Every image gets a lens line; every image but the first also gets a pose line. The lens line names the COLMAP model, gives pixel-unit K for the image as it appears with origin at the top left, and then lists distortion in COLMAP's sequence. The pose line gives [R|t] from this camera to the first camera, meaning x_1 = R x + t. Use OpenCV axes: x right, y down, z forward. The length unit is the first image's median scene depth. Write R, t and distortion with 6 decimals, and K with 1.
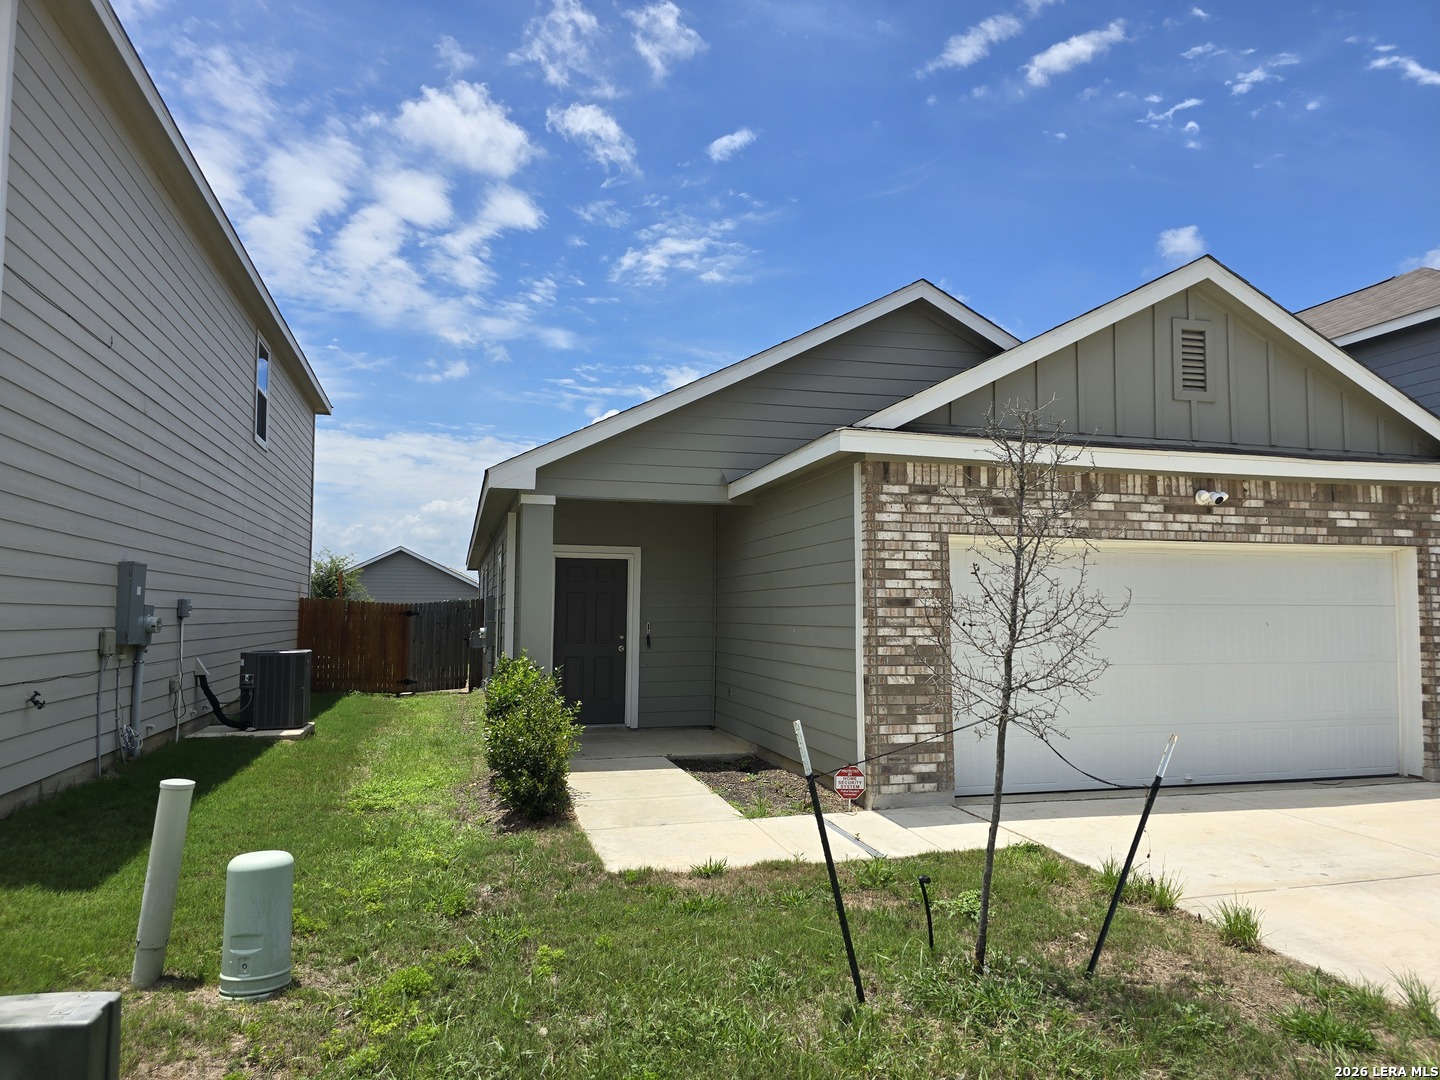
lens RADIAL K [[963.3, 0, 727.3], [0, 963.3, 540.2], [0, 0, 1]] dist [0.073305, -0.069574]
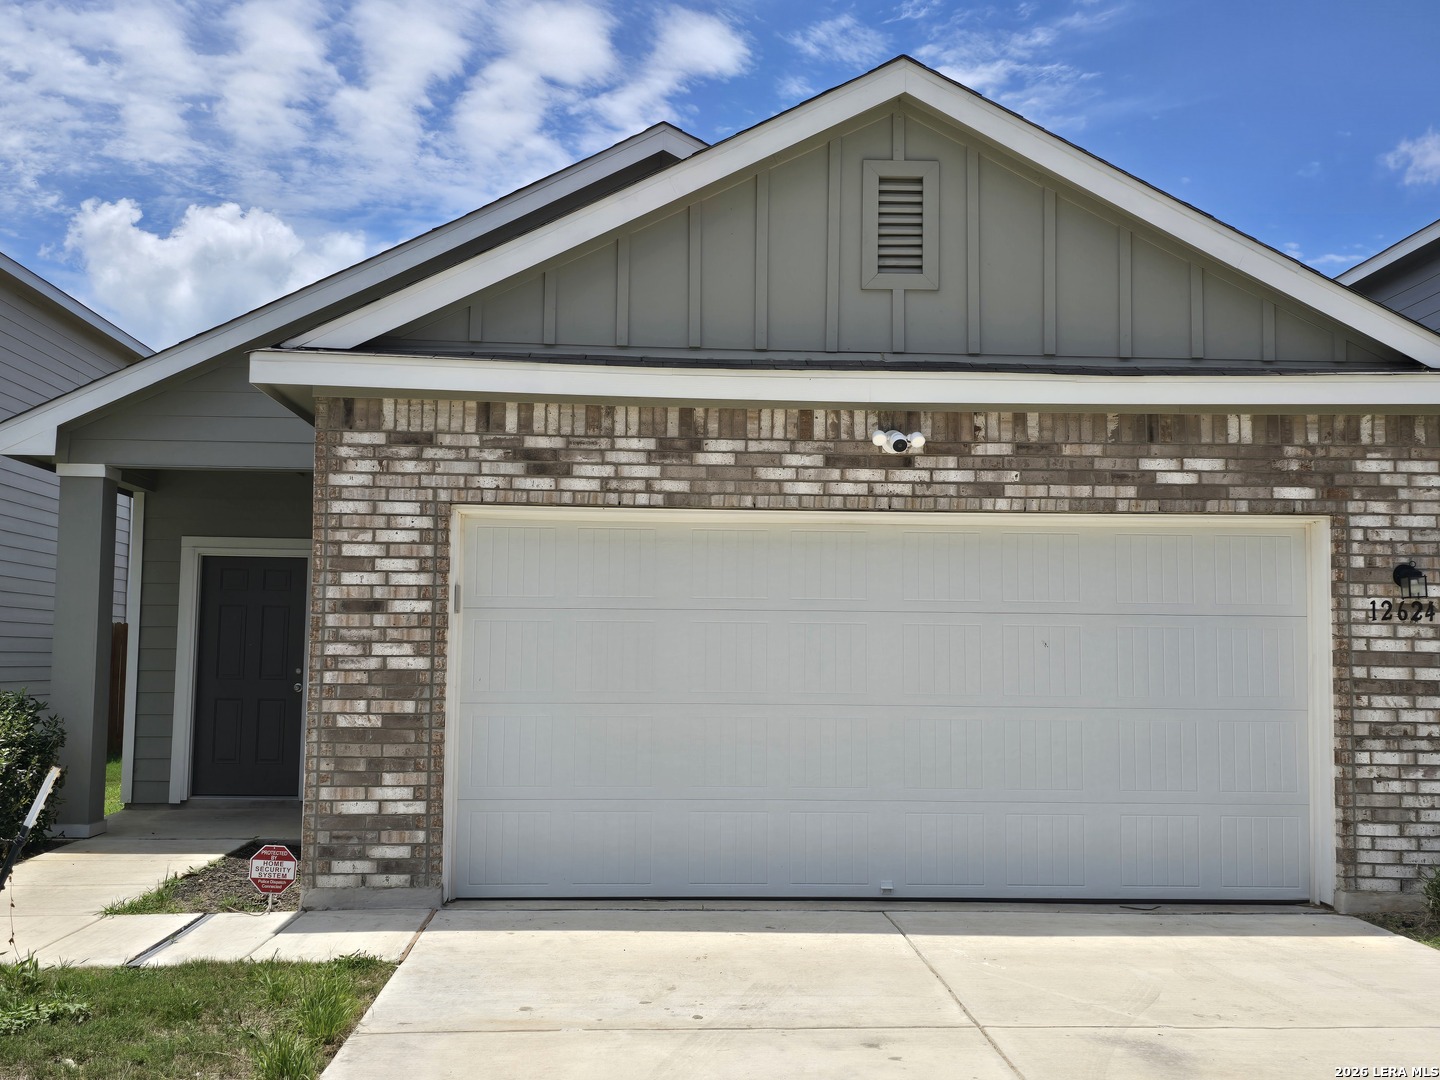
lens RADIAL K [[1508.5, 0, 702.8], [0, 1508.5, 545.8], [0, 0, 1]] dist [0.077739, -0.097253]
pose [[0.973883, -0.011021, -0.226782, 0.558909], [0.010510, 0.999939, -0.003463, 0.024521], [0.226806, 0.000989, 0.973939, 0.020666]]
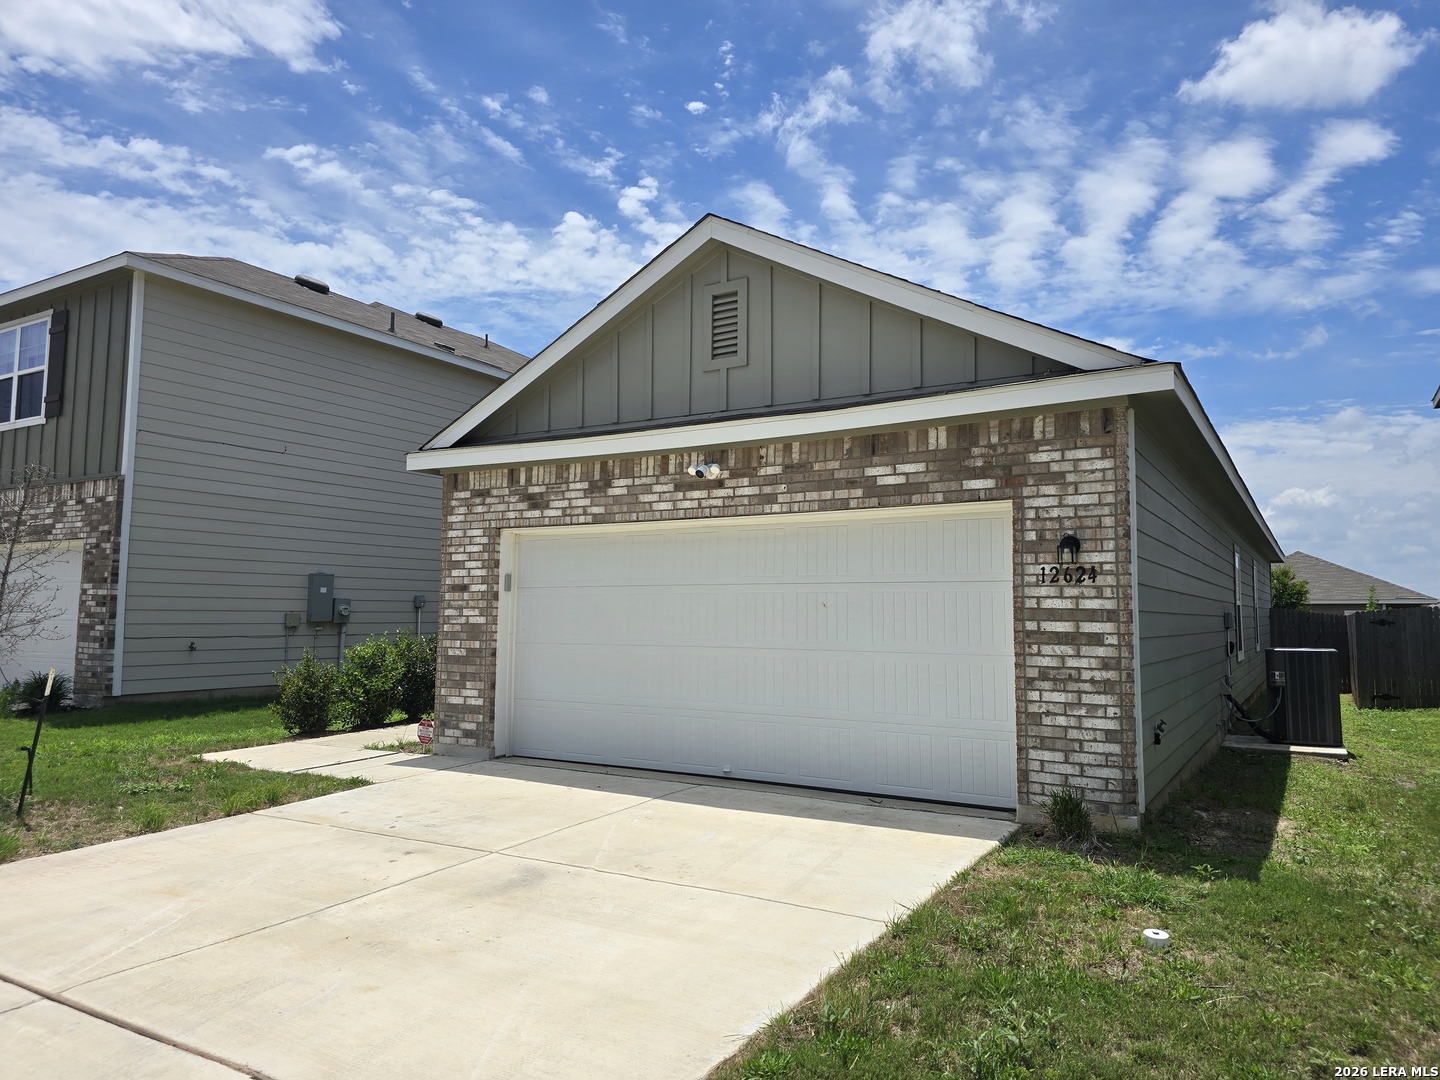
lens RADIAL K [[963.3, 0, 727.3], [0, 963.3, 540.2], [0, 0, 1]] dist [0.073305, -0.069574]
pose [[0.681557, -0.054438, -0.729738, 1.117475], [0.051555, 0.998323, -0.026323, 0.046122], [0.729947, -0.019681, 0.683220, 0.357096]]
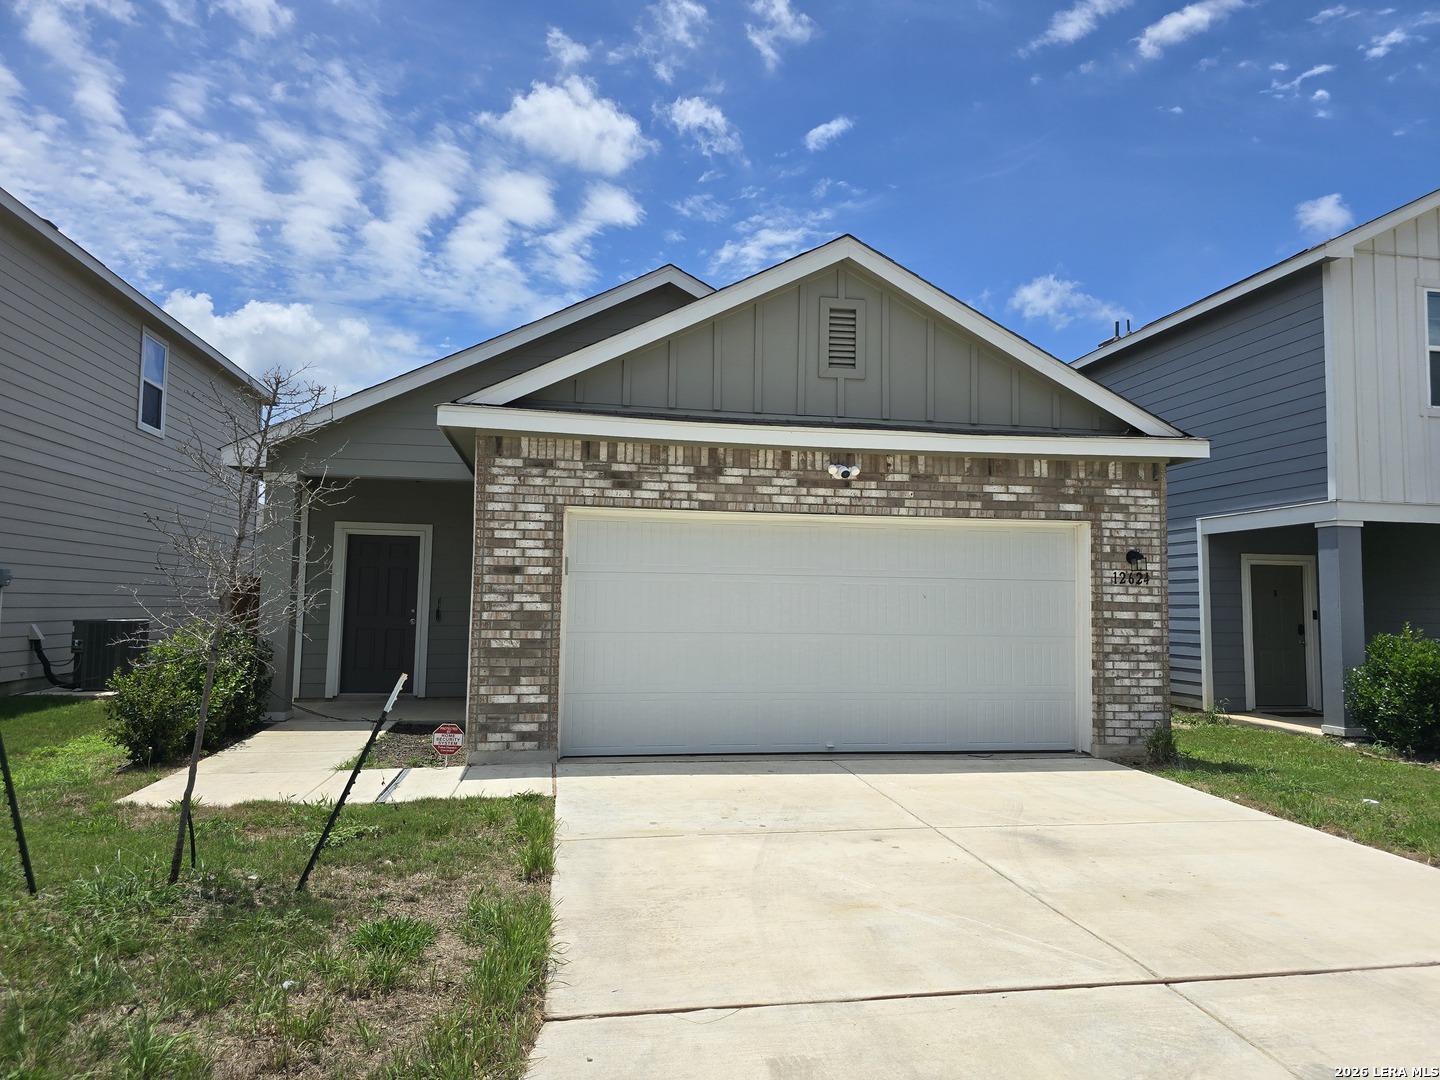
lens RADIAL K [[968.5, 0, 725.5], [0, 968.5, 531.4], [0, 0, 1]] dist [0.067396, -0.061192]
pose [[0.994262, 0.002797, -0.106937, 0.453793], [-0.002963, 0.999995, -0.001393, 0.019857], [0.106932, 0.001702, 0.994265, -0.024091]]
